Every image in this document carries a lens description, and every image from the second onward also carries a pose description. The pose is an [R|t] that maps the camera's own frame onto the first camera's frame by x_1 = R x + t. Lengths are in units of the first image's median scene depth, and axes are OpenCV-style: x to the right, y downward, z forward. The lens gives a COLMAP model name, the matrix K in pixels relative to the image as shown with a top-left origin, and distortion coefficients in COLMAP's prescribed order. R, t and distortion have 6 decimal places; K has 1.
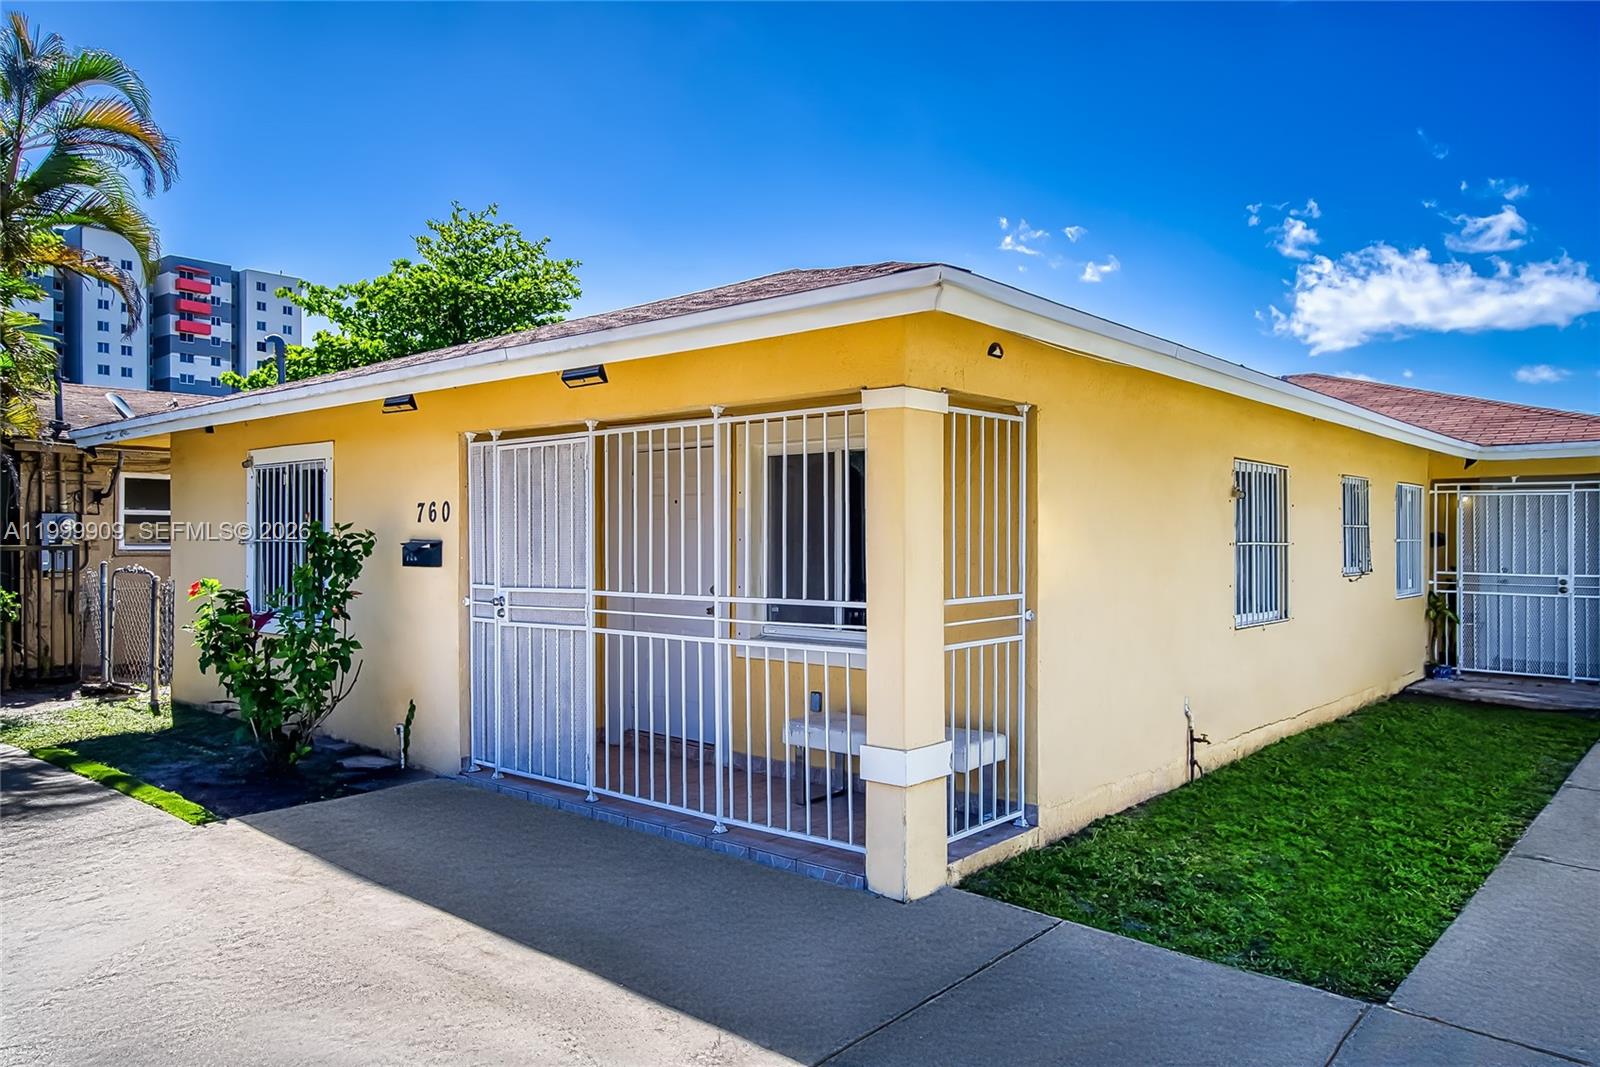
lens RADIAL K [[1097.9, 0, 808.2], [0, 1097.9, 532.0], [0, 0, 1]] dist [0.020485, -0.003805]
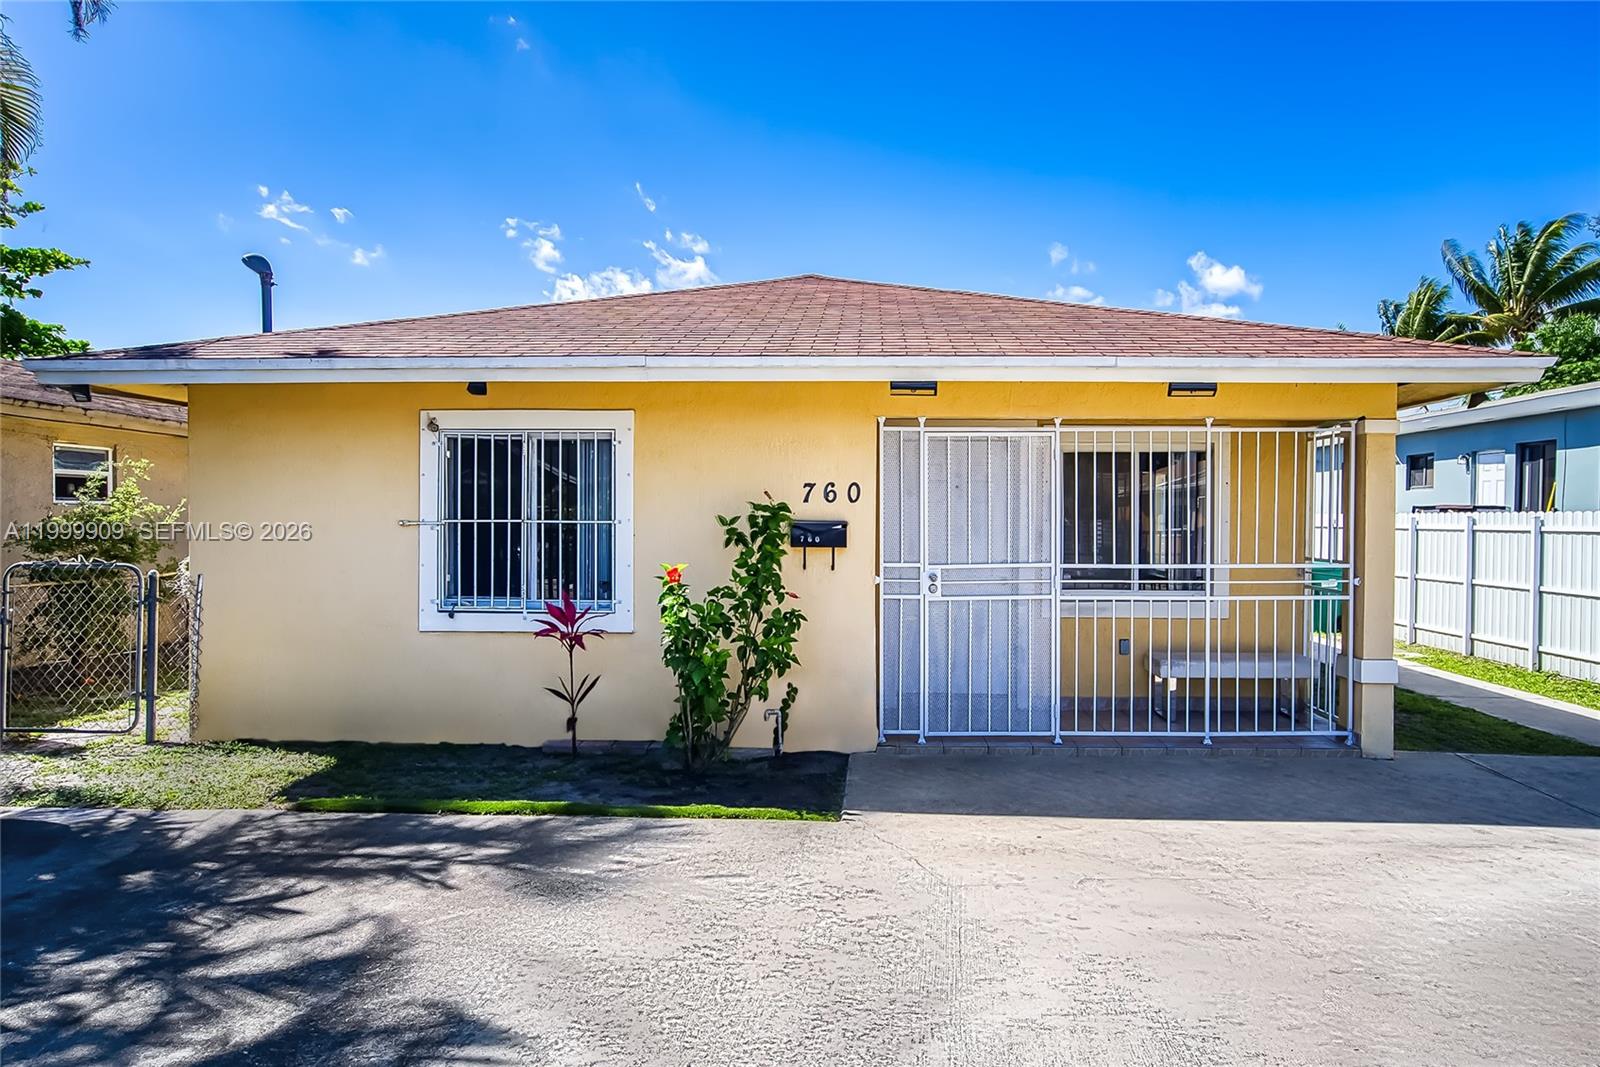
lens RADIAL K [[1017.5, 0, 811.4], [0, 1017.5, 524.8], [0, 0, 1]] dist [-0.034732, 0.003682]
pose [[0.770886, -0.002964, 0.636966, -0.938832], [-0.006547, 0.999899, 0.012577, -0.000321], [-0.636939, -0.013865, 0.770789, 0.292887]]
